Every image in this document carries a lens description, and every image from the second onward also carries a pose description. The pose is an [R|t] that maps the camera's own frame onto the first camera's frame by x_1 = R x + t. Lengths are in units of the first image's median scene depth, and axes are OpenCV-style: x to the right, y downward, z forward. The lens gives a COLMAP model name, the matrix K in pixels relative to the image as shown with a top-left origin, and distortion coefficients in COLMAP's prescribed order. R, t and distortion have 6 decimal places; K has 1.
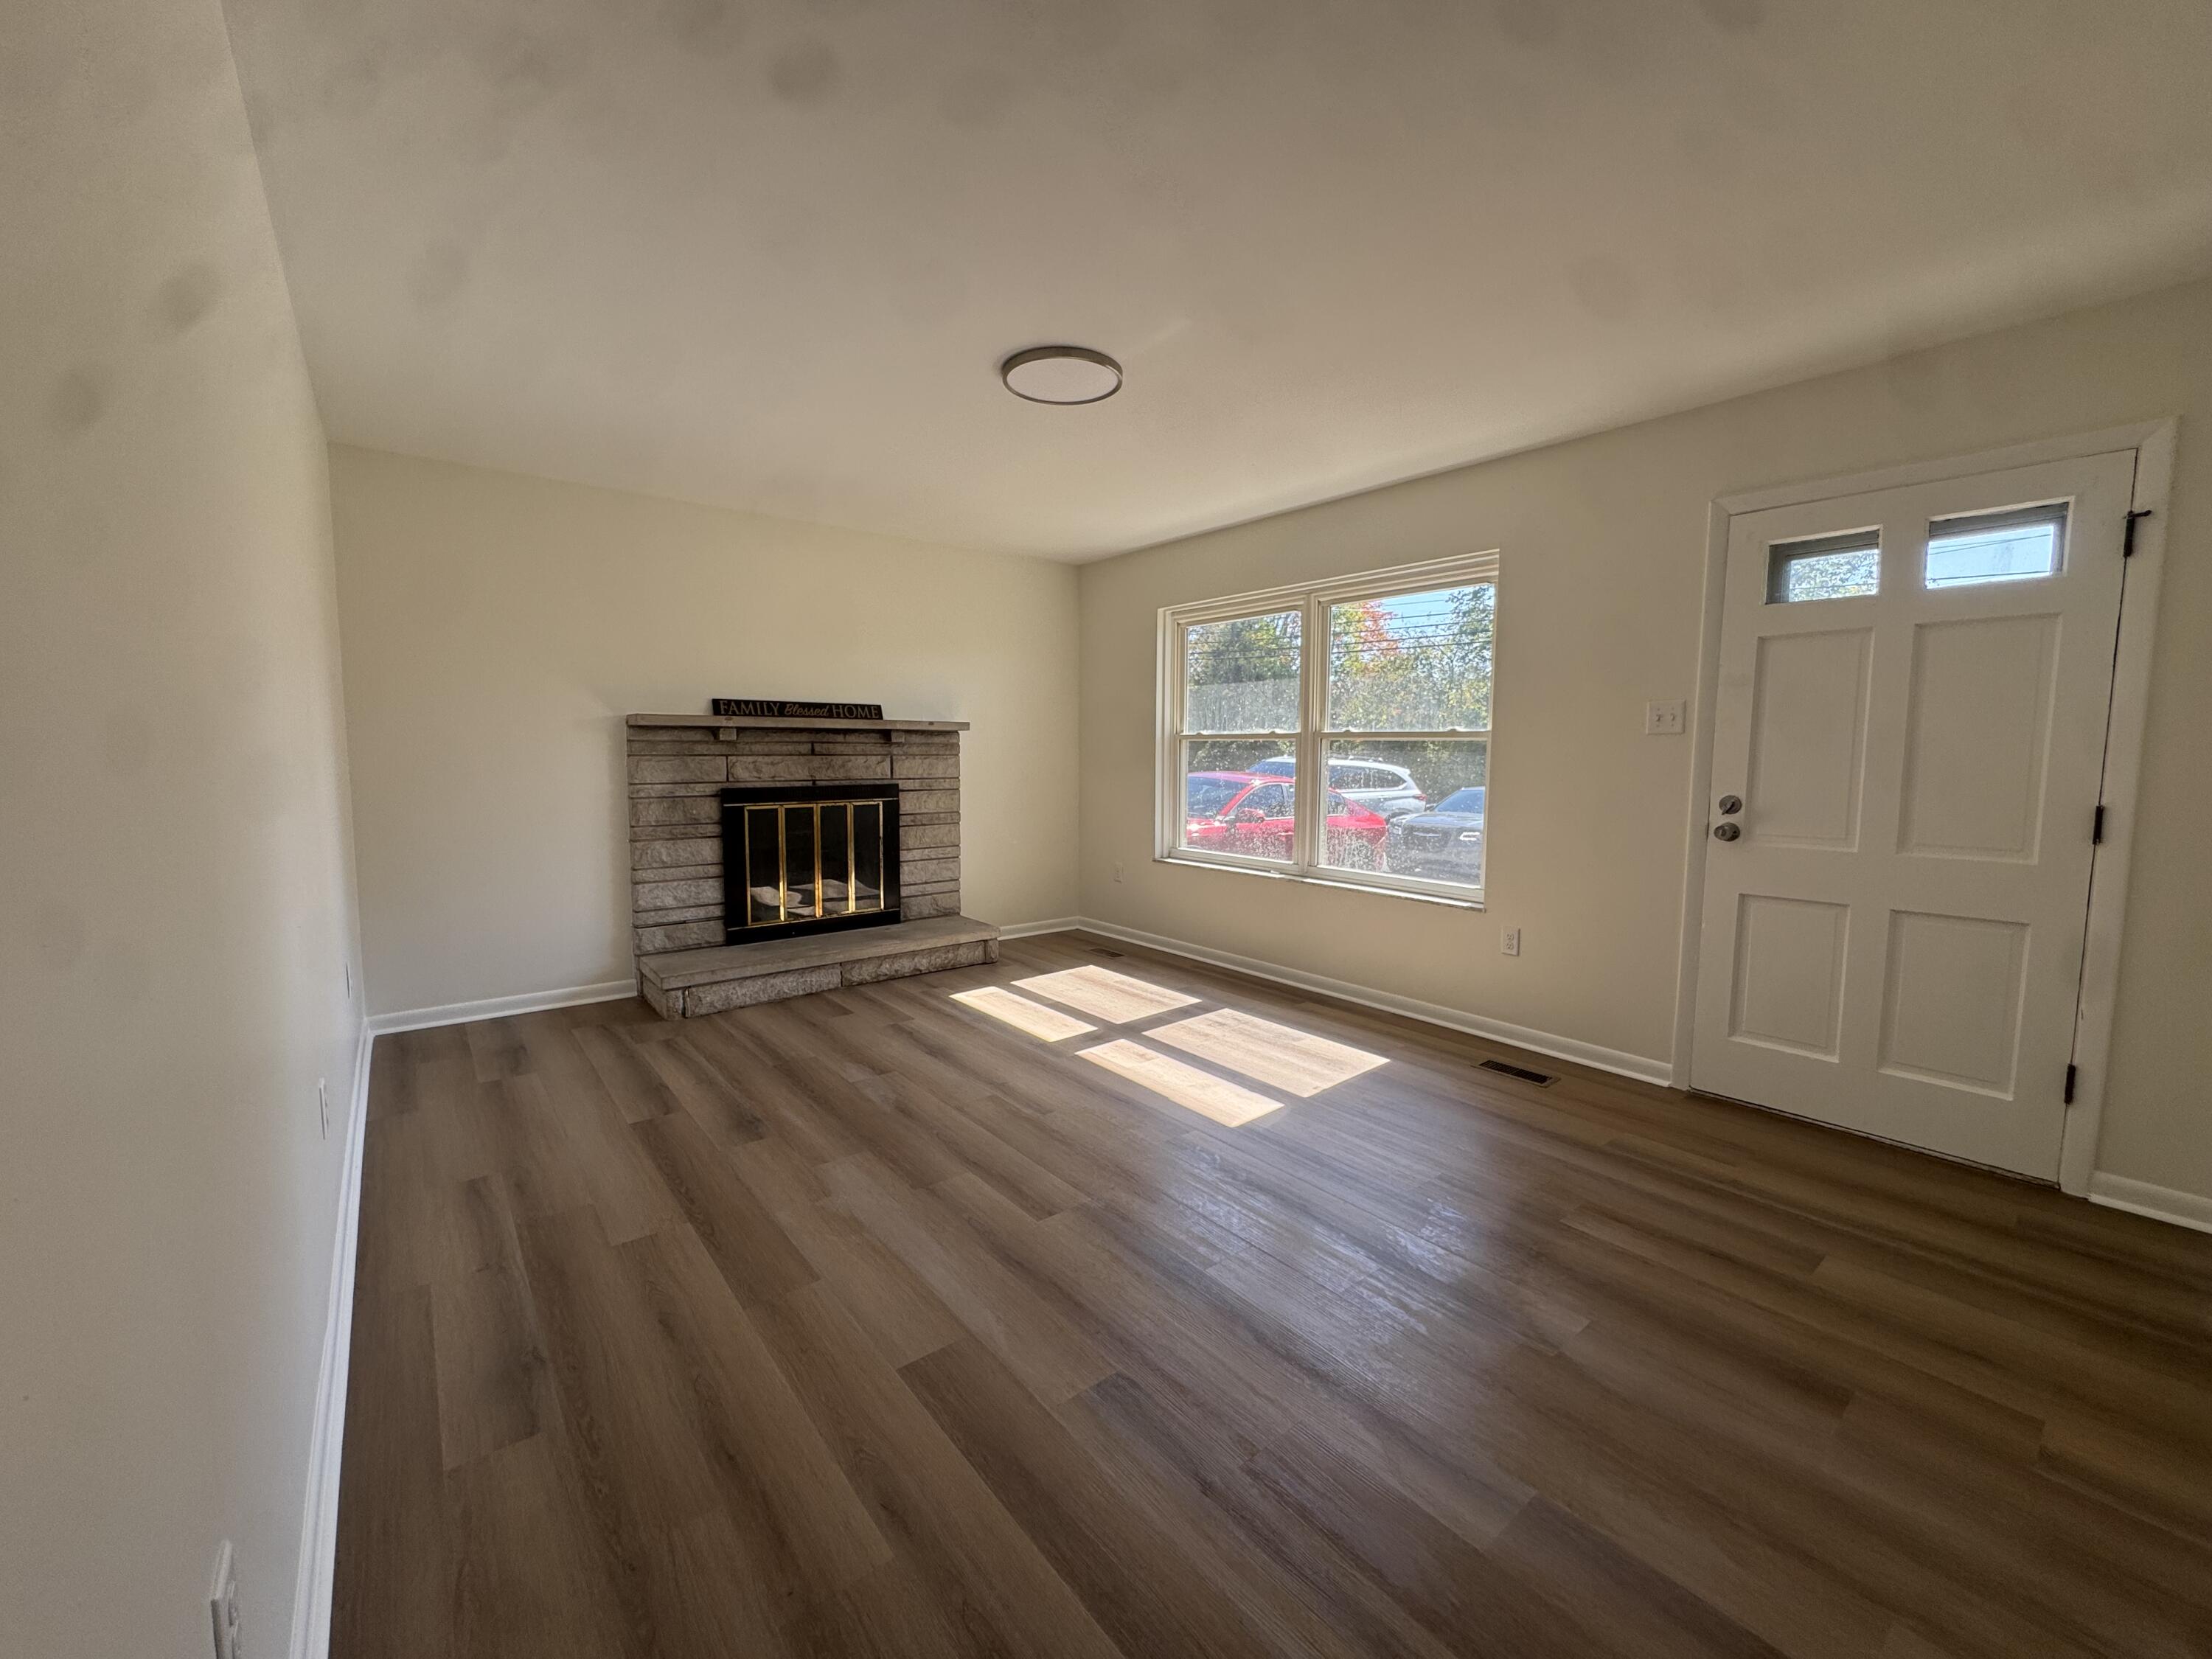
lens RADIAL K [[885.7, 0, 1101.6], [0, 885.7, 827.1], [0, 0, 1]] dist [-0.003654, 0.000200]
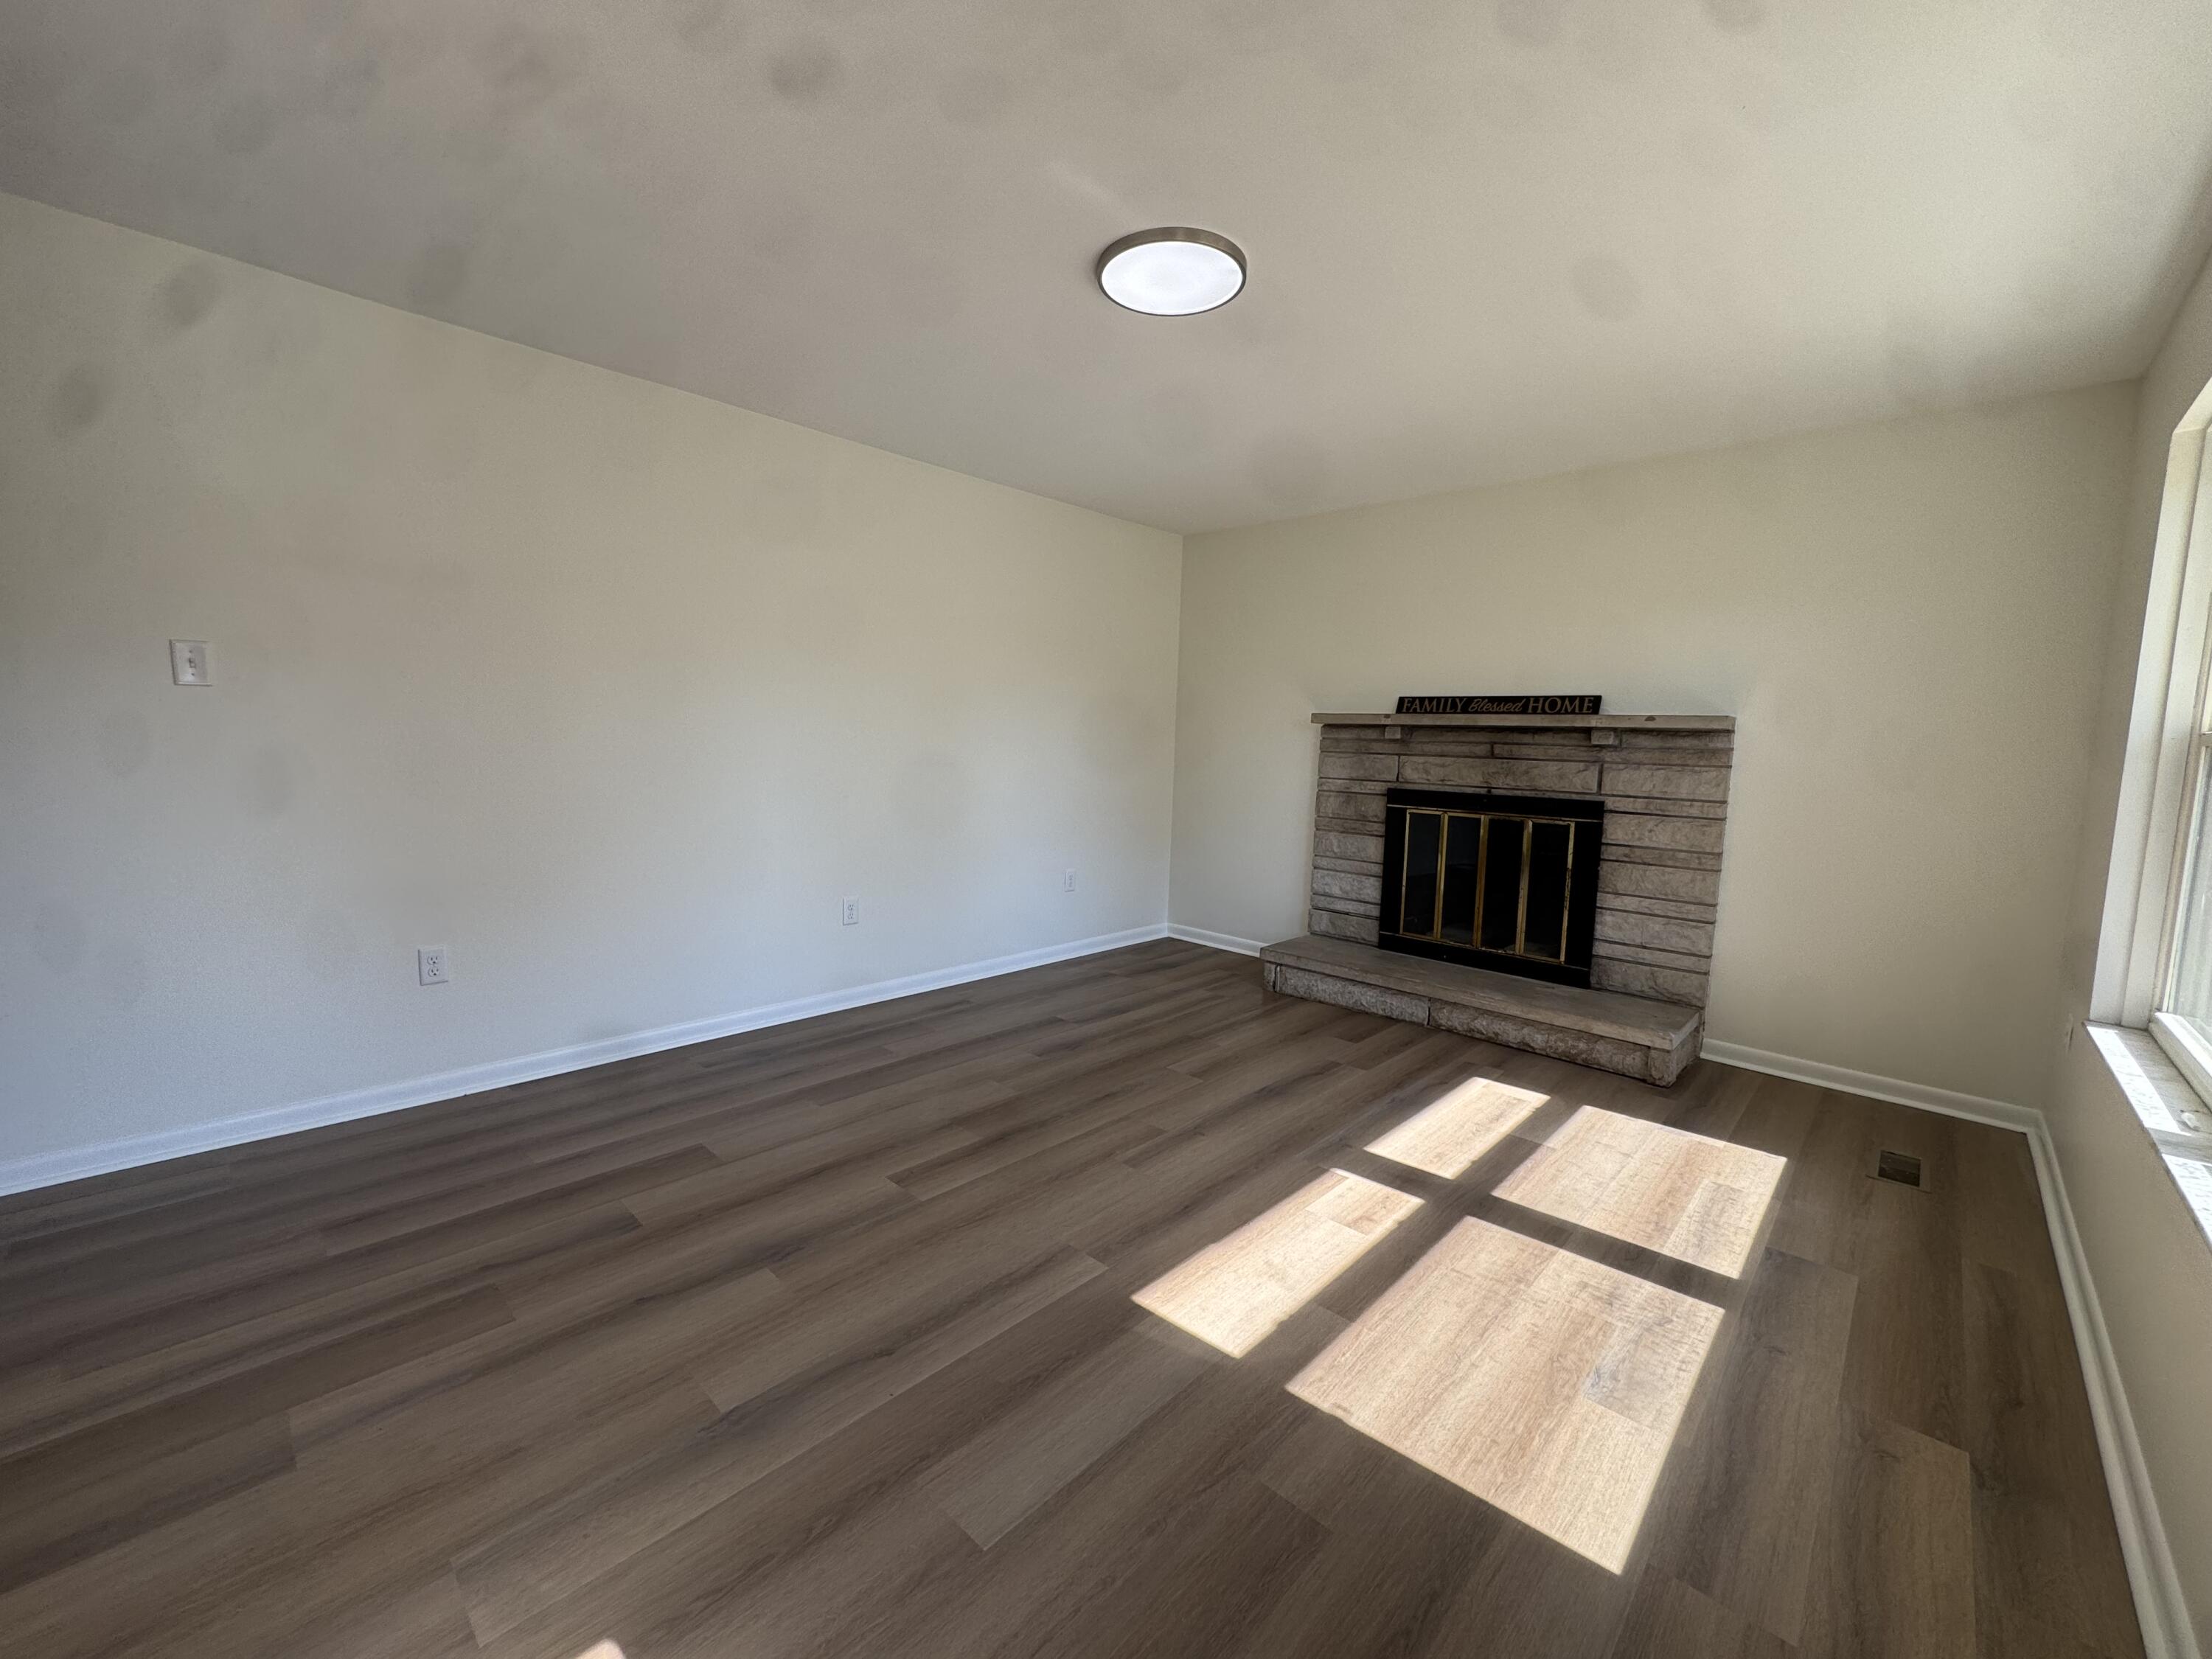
lens RADIAL K [[885.7, 0, 1101.6], [0, 885.7, 827.1], [0, 0, 1]] dist [-0.003654, 0.000200]
pose [[0.139672, 0.097442, -0.985392, 0.489369], [-0.121482, 0.989315, 0.080611, -0.040586], [0.982718, 0.108448, 0.150017, 0.537243]]
